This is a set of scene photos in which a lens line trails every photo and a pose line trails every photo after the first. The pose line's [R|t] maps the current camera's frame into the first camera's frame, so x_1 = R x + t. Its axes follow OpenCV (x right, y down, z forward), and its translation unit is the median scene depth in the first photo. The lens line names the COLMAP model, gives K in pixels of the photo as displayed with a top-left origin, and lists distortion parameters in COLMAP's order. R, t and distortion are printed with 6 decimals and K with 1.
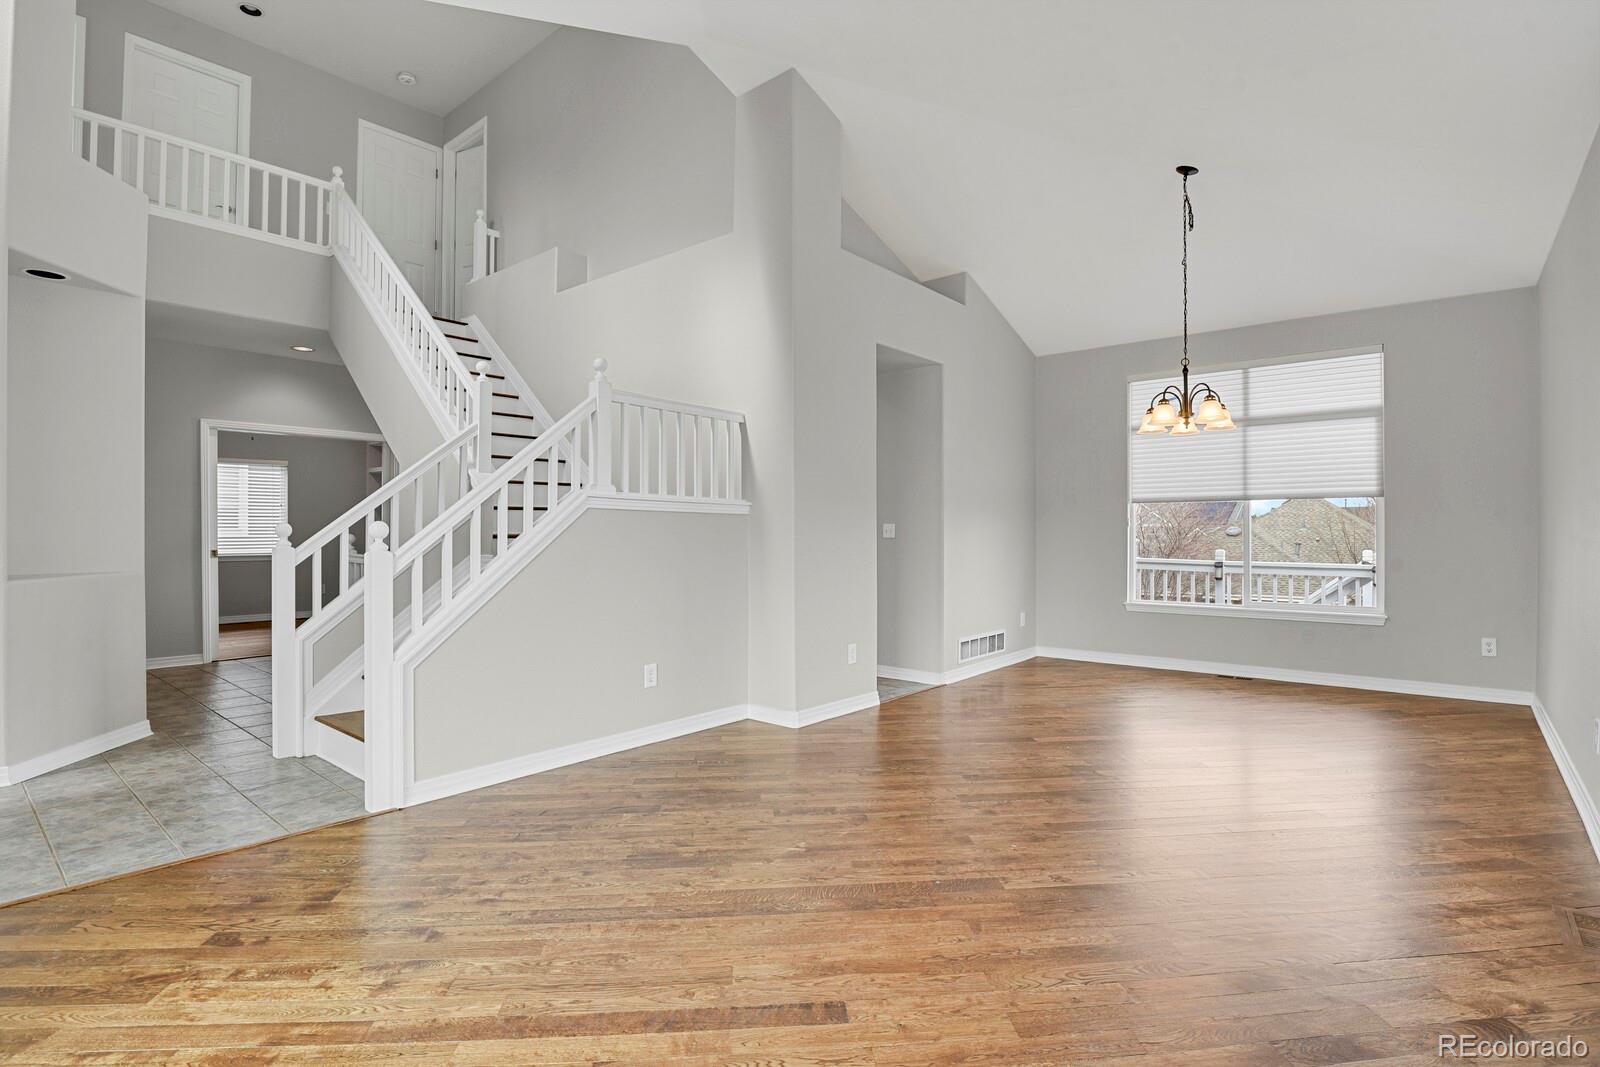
lens RADIAL K [[780.1, 0, 808.9], [0, 780.1, 528.5], [0, 0, 1]] dist [-0.026352, -0.002337]
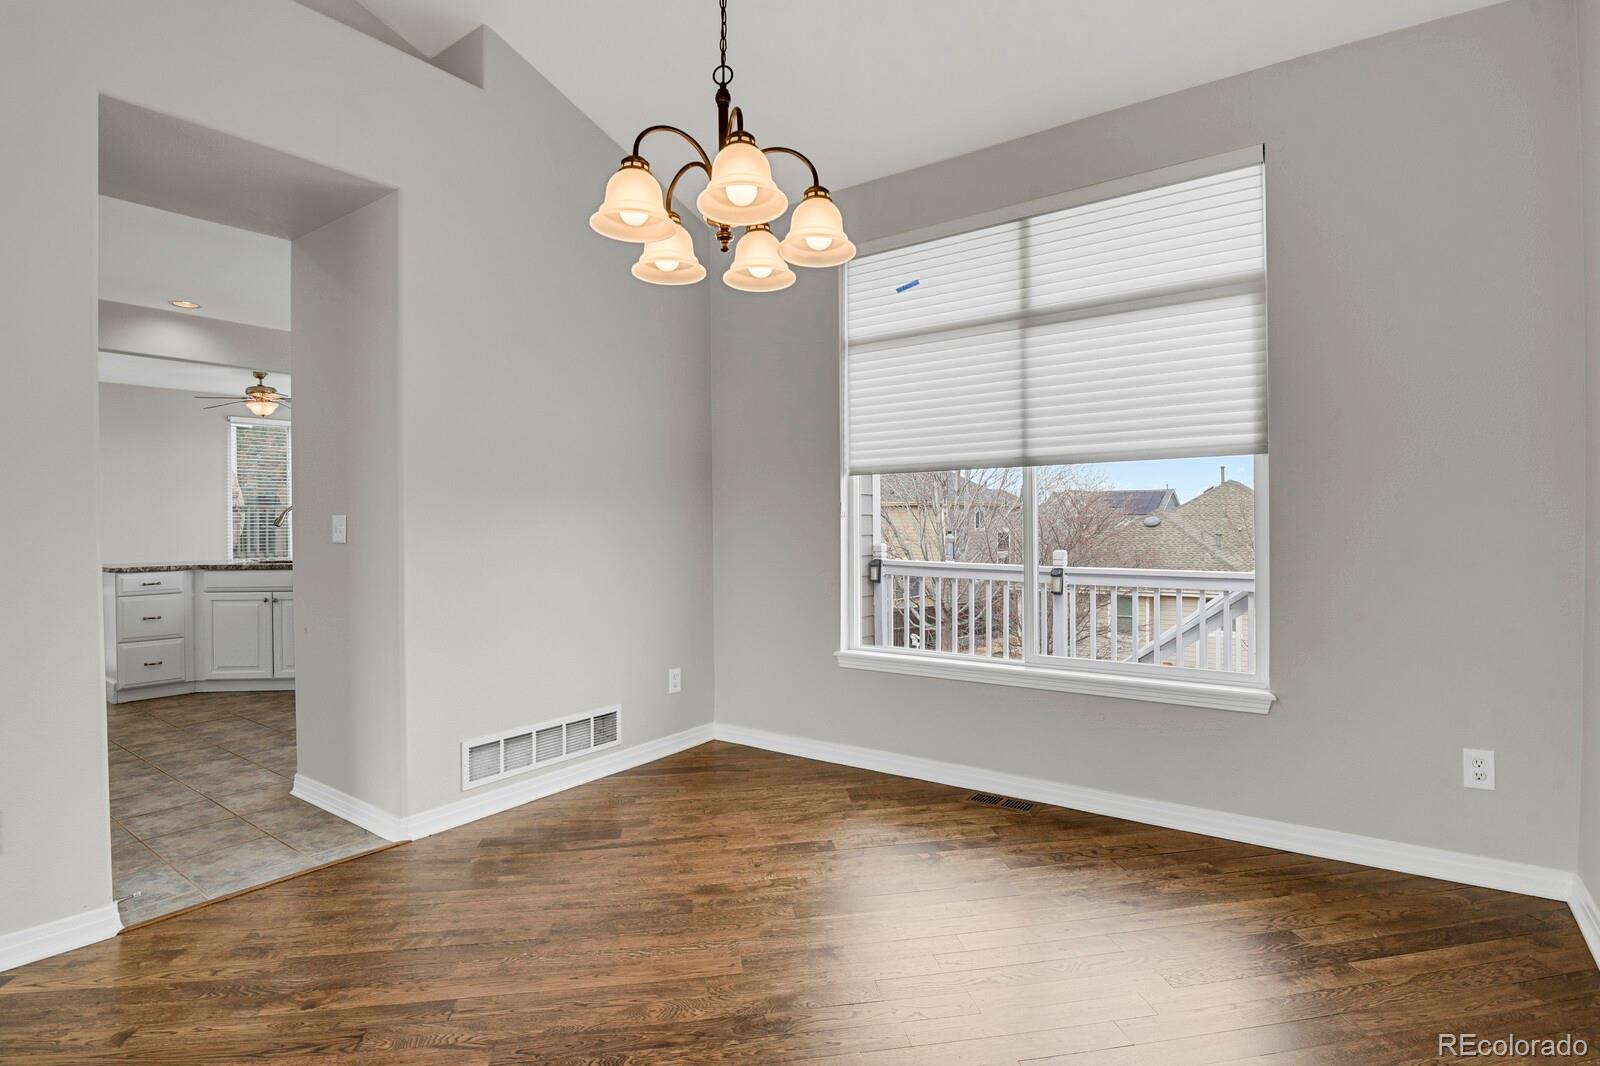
lens RADIAL K [[802.4, 0, 806.8], [0, 802.4, 527.1], [0, 0, 1]] dist [-0.022747, -0.001189]
pose [[0.997096, -0.008626, 0.075662, 0.372098], [0.008136, 0.999944, 0.006780, 0.000742], [-0.075716, -0.006144, 0.997110, 0.459406]]
